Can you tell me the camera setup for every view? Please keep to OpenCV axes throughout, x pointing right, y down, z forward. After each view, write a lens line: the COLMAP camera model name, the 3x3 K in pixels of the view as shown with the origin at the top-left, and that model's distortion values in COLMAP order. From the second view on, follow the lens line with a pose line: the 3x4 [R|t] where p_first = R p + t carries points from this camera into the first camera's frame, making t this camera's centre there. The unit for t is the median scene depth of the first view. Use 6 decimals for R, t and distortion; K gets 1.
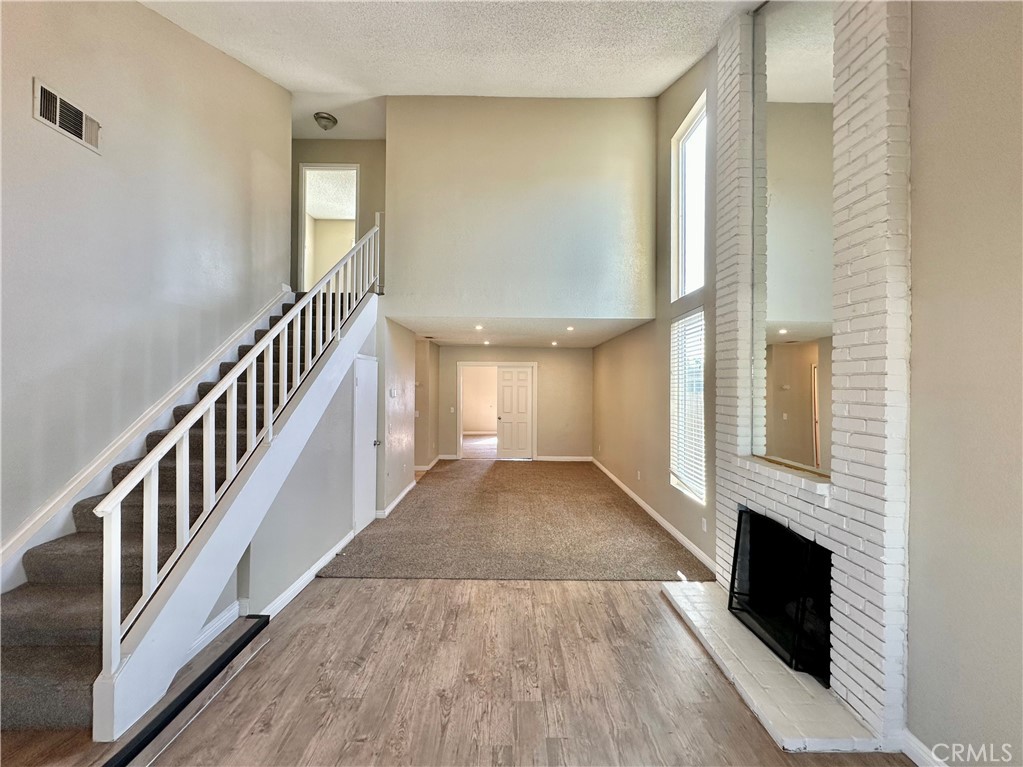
lens RADIAL K [[426.2, 0, 511.7], [0, 426.2, 381.6], [0, 0, 1]] dist [-0.005007, 0.000096]
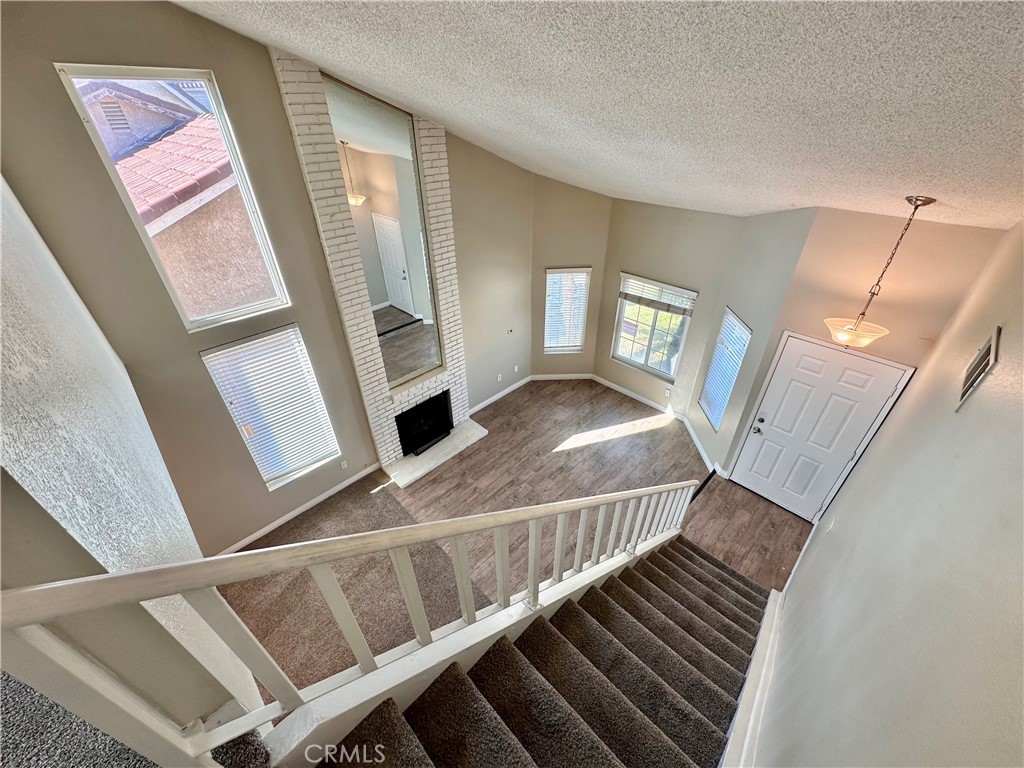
lens RADIAL K [[410.3, 0, 509.5], [0, 410.3, 381.2], [0, 0, 1]] dist [-0.005693, 0.000632]
pose [[-0.699649, -0.400250, 0.591854, -0.590876], [0.000861, 0.827889, 0.560891, -0.620660], [-0.714486, 0.392936, -0.578887, 1.229534]]
